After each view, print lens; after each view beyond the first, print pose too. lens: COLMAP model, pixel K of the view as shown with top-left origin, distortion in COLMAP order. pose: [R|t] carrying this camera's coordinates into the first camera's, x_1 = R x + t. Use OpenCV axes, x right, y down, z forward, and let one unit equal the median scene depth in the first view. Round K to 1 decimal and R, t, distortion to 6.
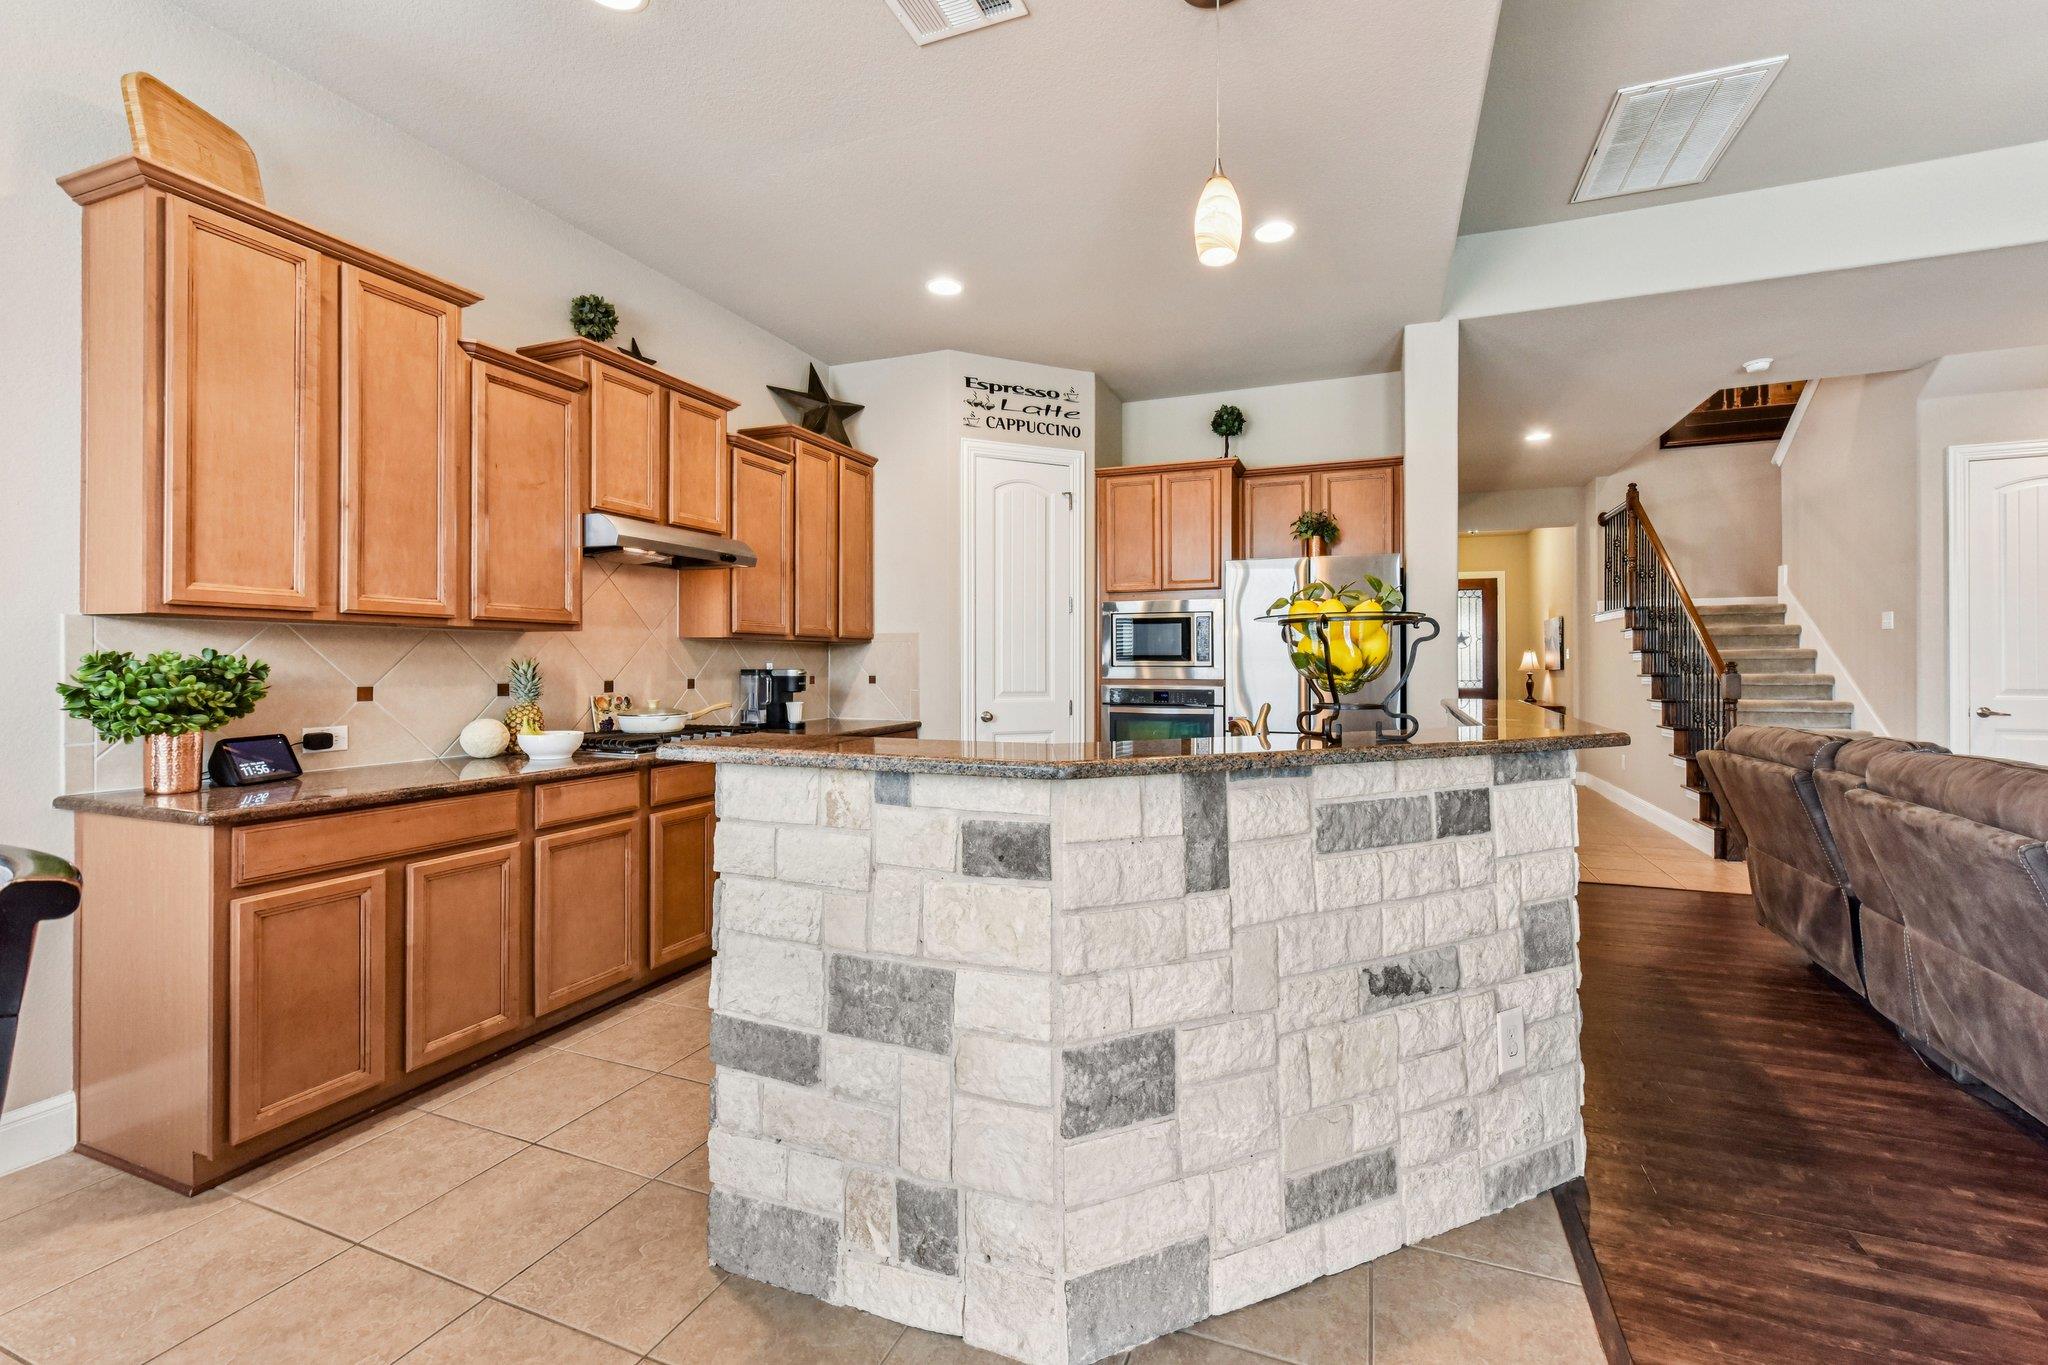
lens RADIAL K [[845.0, 0, 1061.3], [0, 845.0, 657.0], [0, 0, 1]] dist [0.015705, -0.003563]
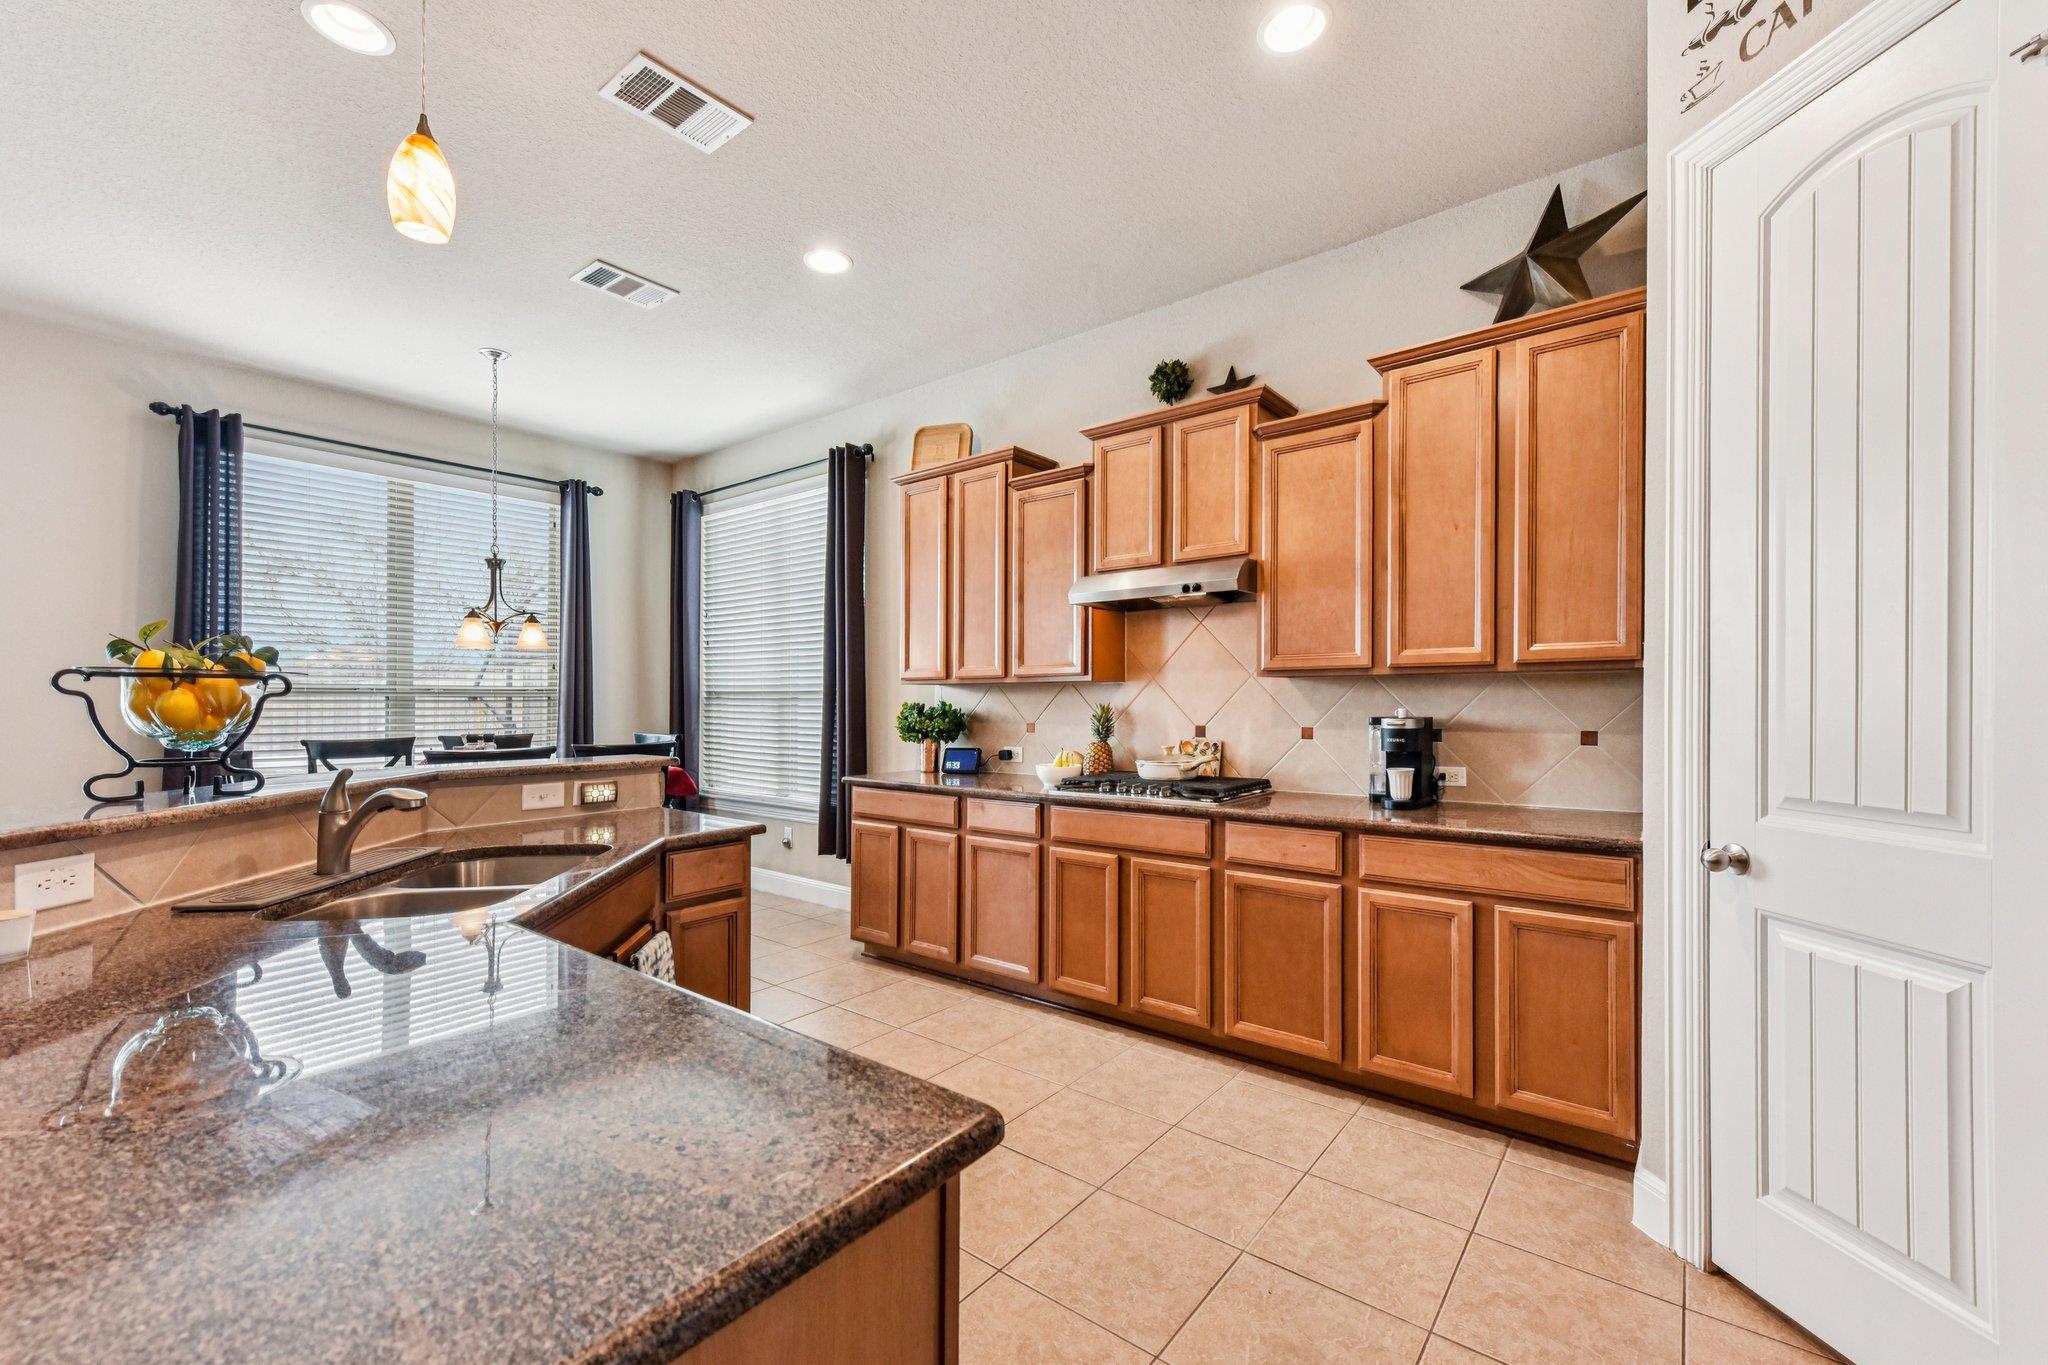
lens RADIAL K [[845.0, 0, 1034.5], [0, 845.0, 699.8], [0, 0, 1]] dist [0.015705, -0.003563]
pose [[-0.304006, -0.000353, -0.952670, 0.346278], [0.014274, 0.999886, -0.004926, -0.000463], [0.952563, -0.015096, -0.303966, 0.792293]]
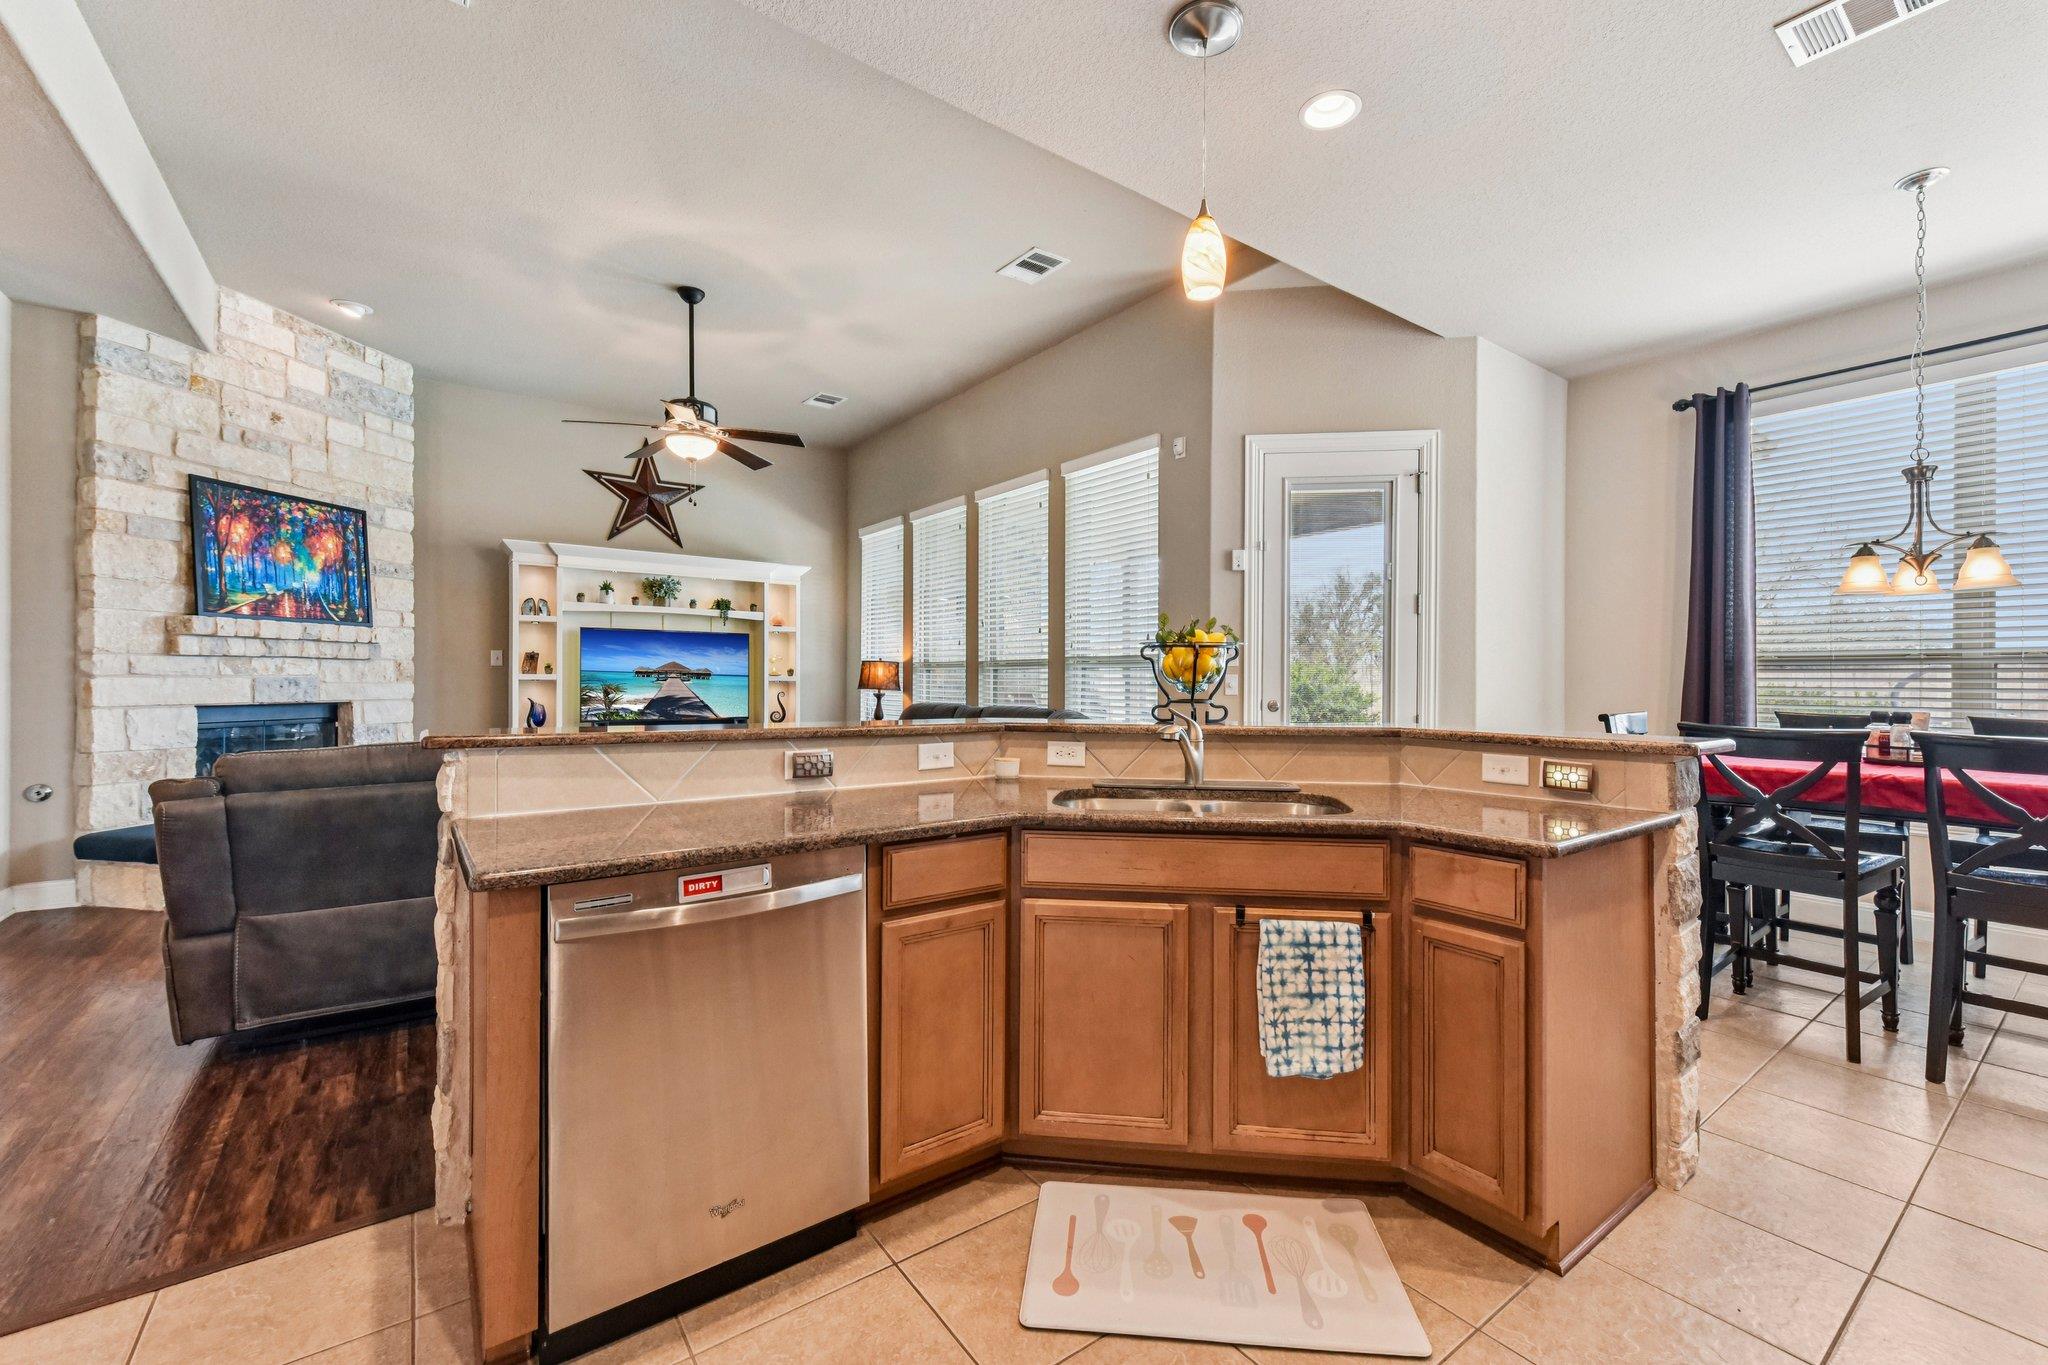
lens RADIAL K [[845.0, 0, 1030.9], [0, 845.0, 677.5], [0, 0, 1]] dist [0.015705, -0.003563]
pose [[-0.843531, -0.006211, 0.537044, -0.094222], [-0.013592, 0.999860, -0.009786, 0.010125], [-0.536908, -0.015555, -0.843497, 0.871989]]
